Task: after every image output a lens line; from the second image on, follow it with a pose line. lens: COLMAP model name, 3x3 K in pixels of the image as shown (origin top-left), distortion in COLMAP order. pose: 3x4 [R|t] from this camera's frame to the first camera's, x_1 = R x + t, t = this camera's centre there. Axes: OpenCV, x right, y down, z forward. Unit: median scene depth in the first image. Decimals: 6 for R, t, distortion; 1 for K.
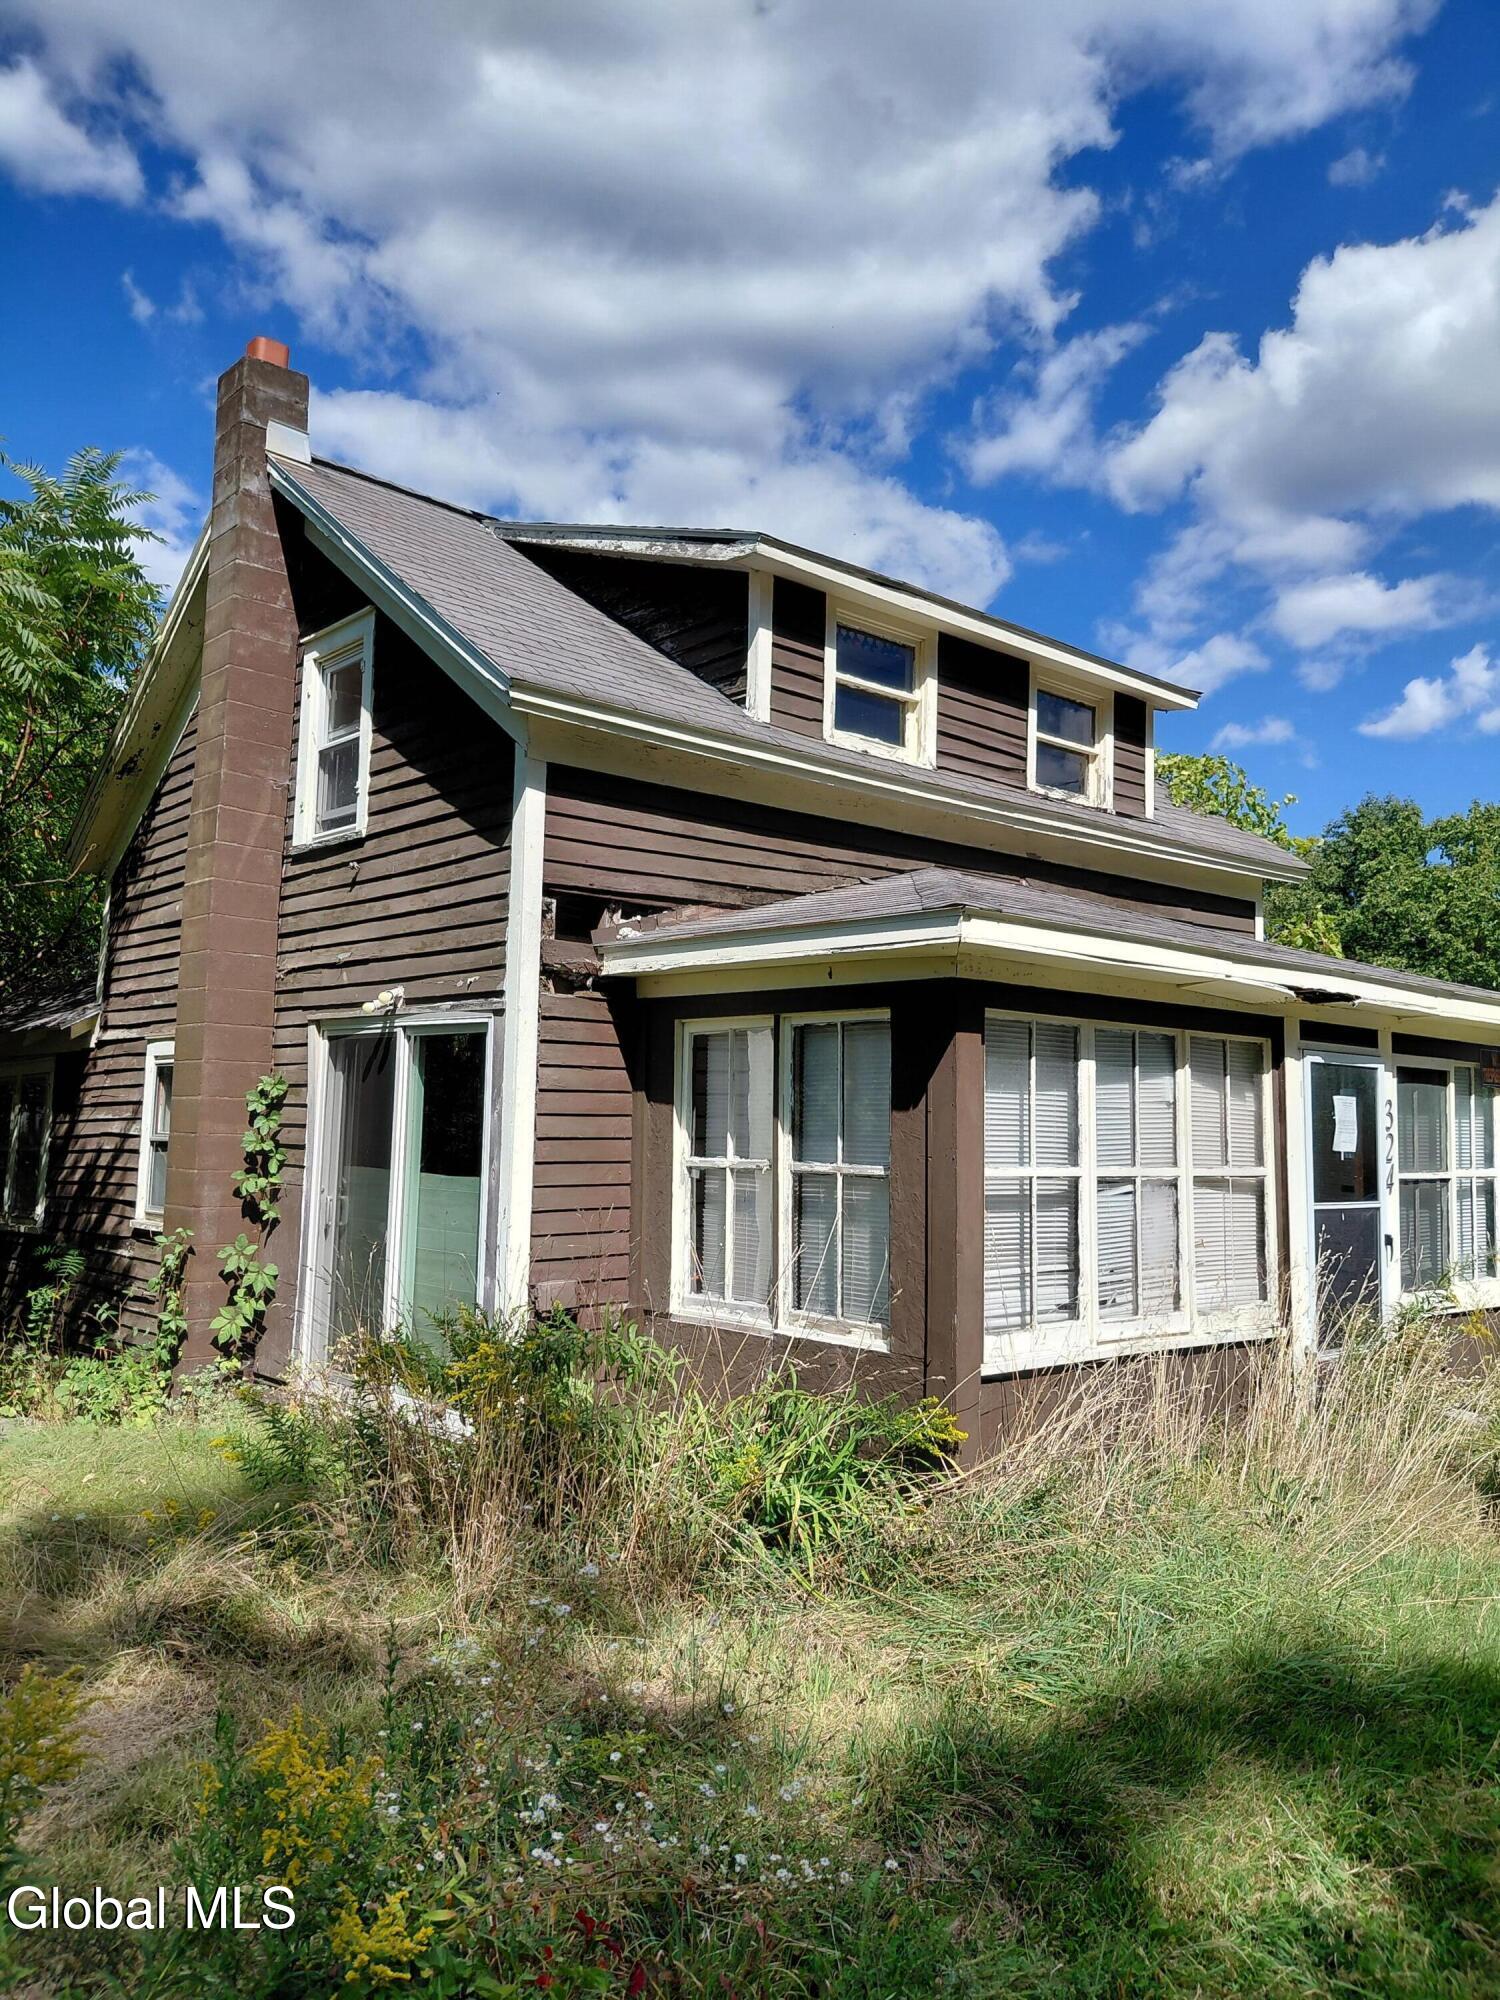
lens RADIAL K [[1475.9, 0, 747.5], [0, 1475.9, 993.4], [0, 0, 1]] dist [0.048471, -0.000927]
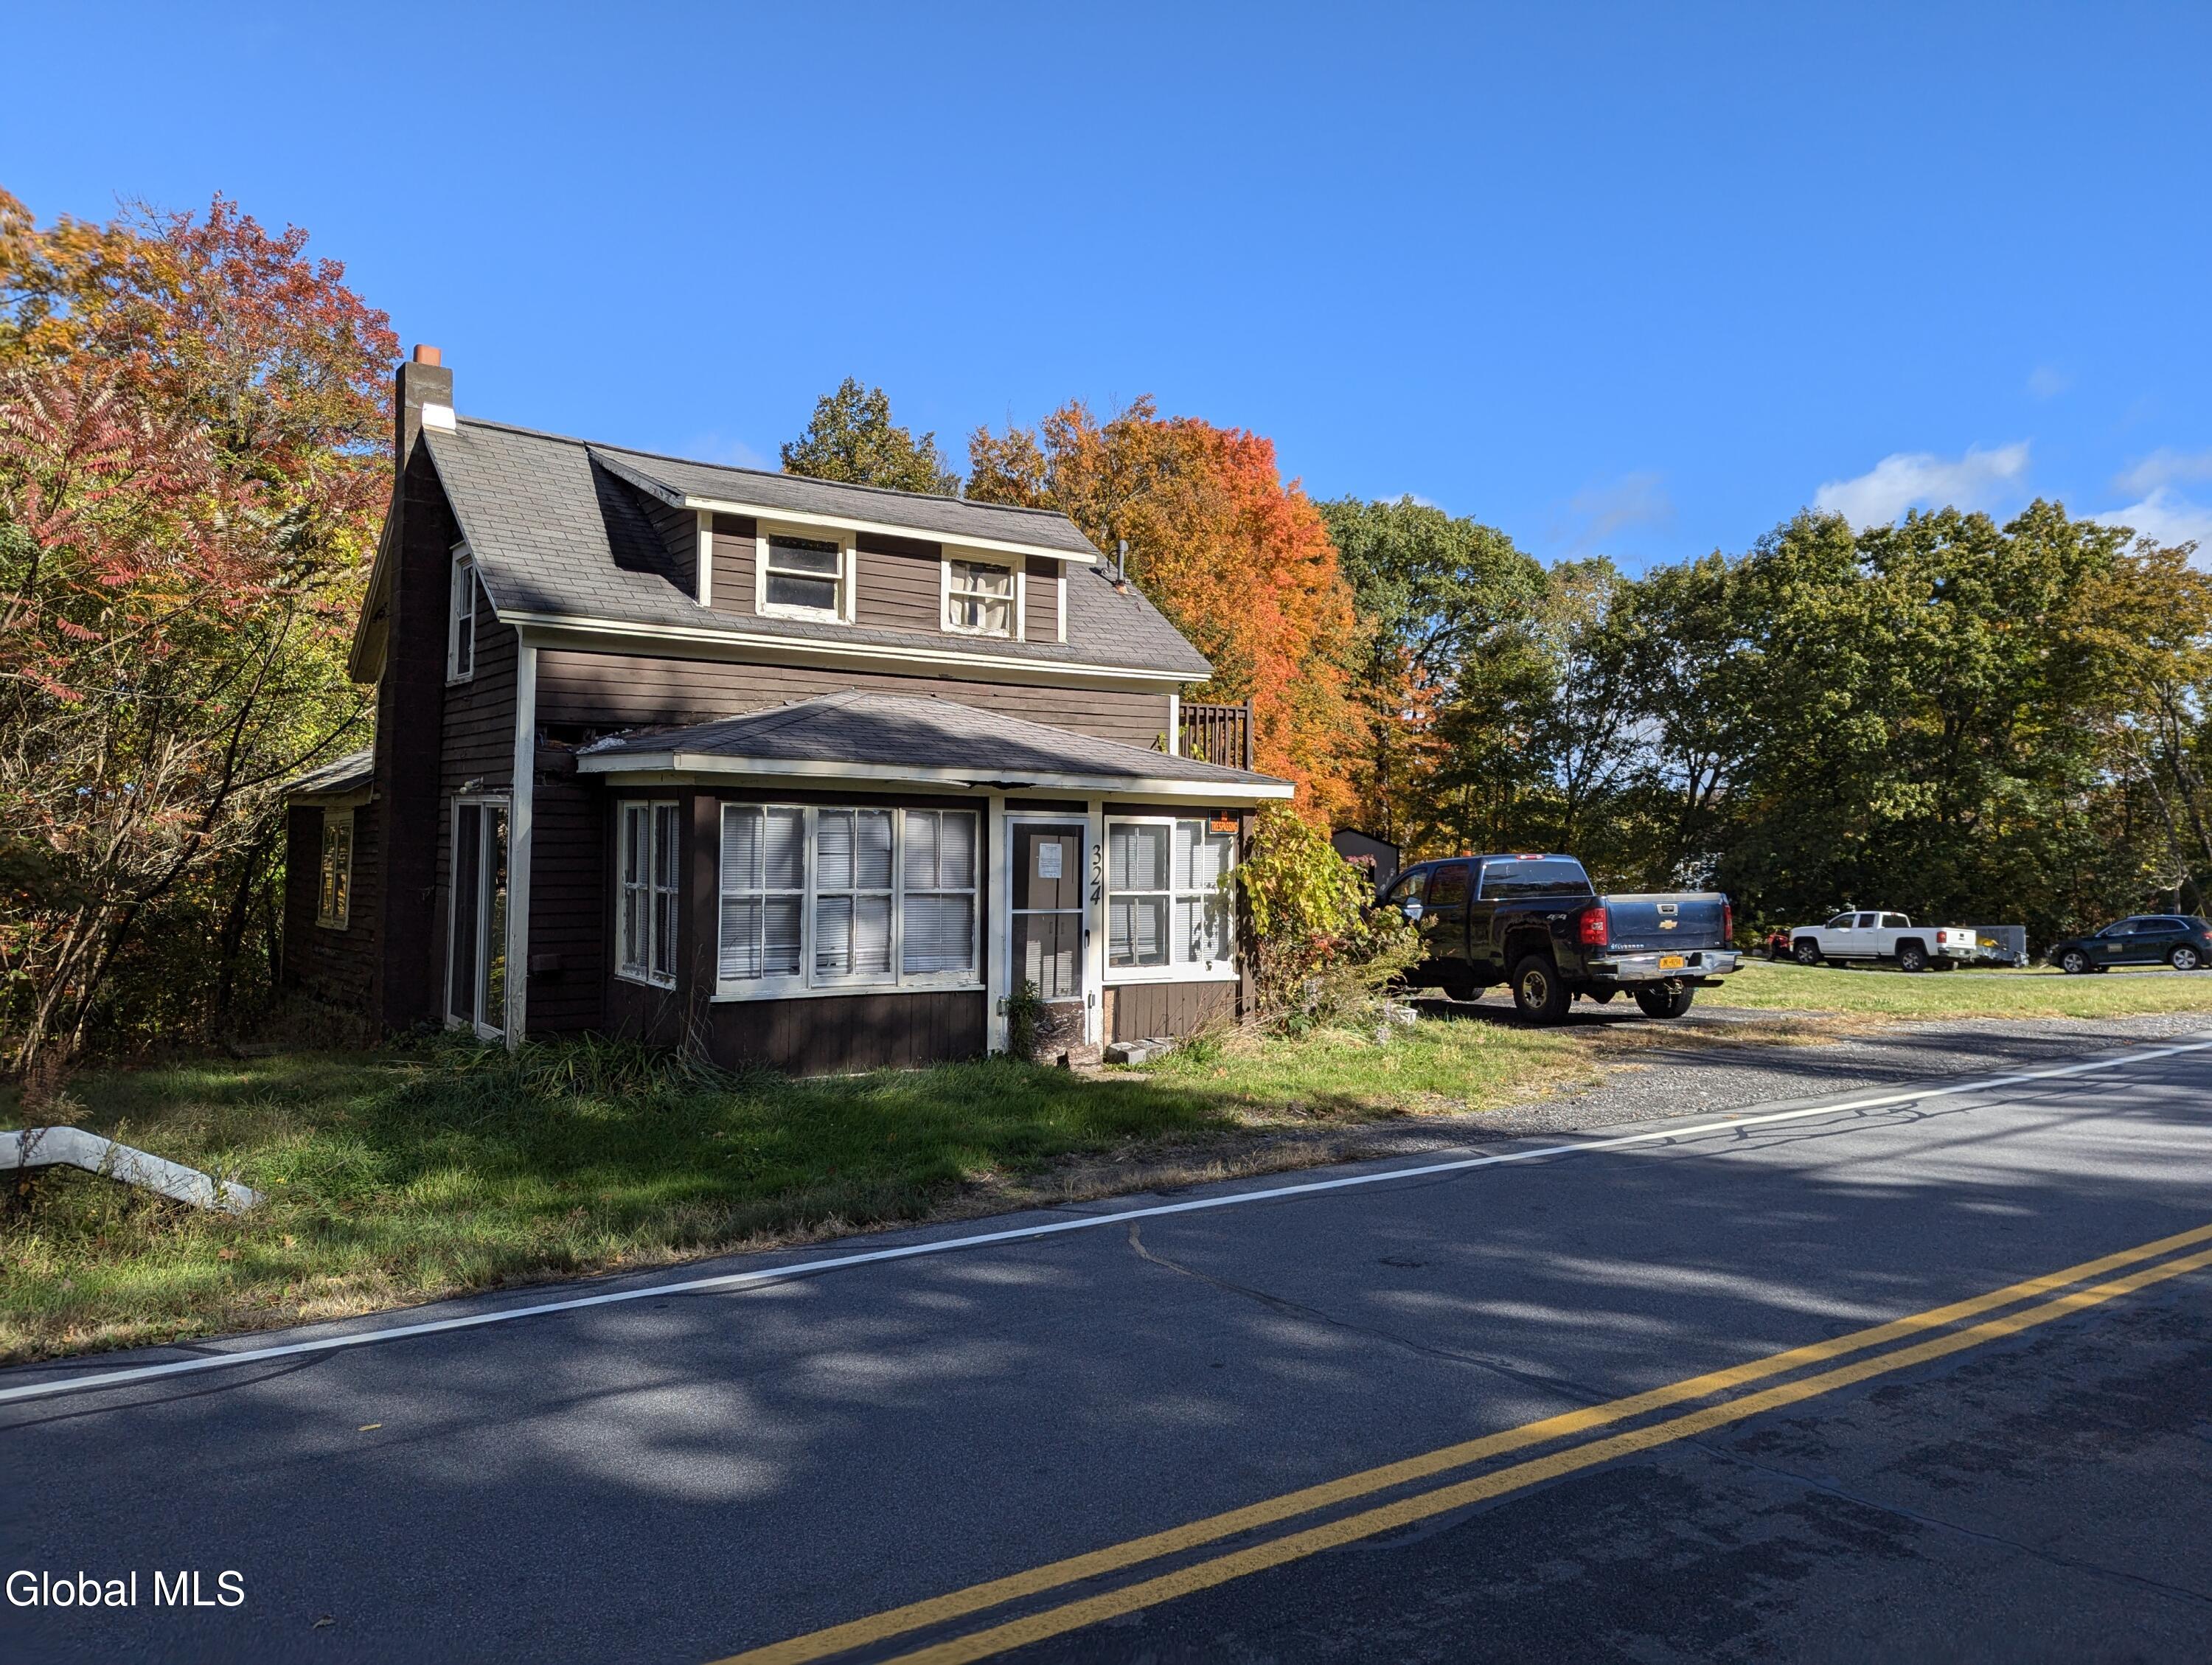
lens RADIAL K [[1485.8, 0, 1111.2], [0, 1485.8, 847.0], [0, 0, 1]] dist [-0.000624, -0.011284]
pose [[0.994544, -0.000960, -0.104316, 0.619733], [0.010542, 0.995764, 0.091339, -0.069903], [0.103787, -0.091940, 0.990341, -0.550129]]
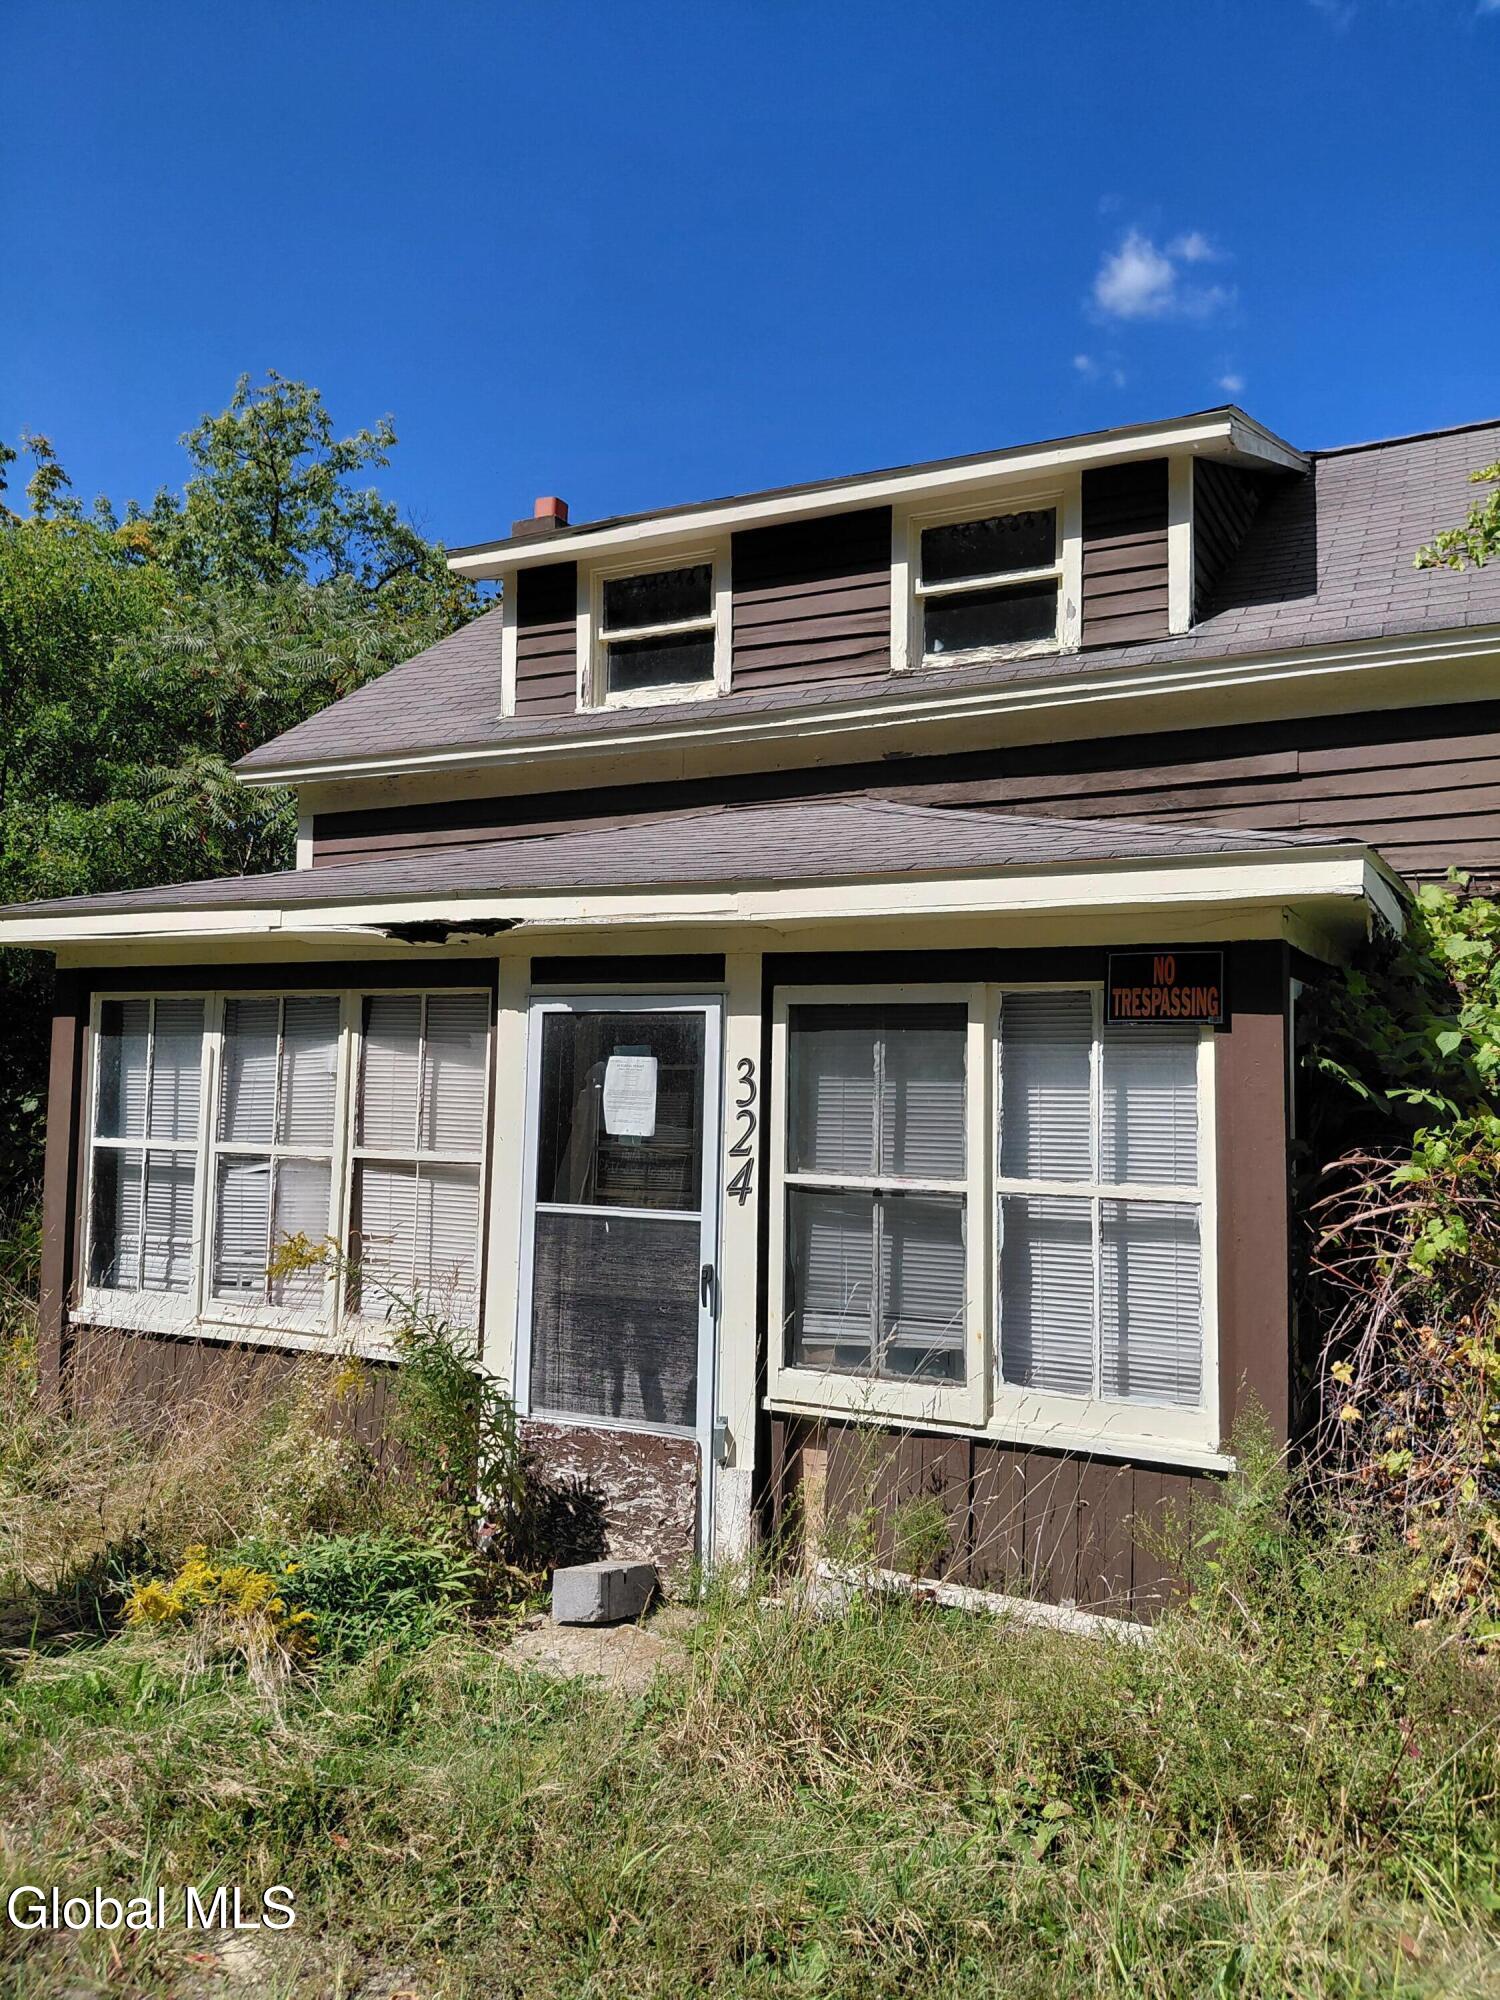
lens RADIAL K [[1475.9, 0, 752.0], [0, 1475.9, 980.0], [0, 0, 1]] dist [0.048471, -0.000927]
pose [[0.394296, -0.087832, -0.914777, 1.036543], [0.069619, 0.995417, -0.065567, 0.081128], [0.916343, -0.037833, 0.398603, 0.760734]]
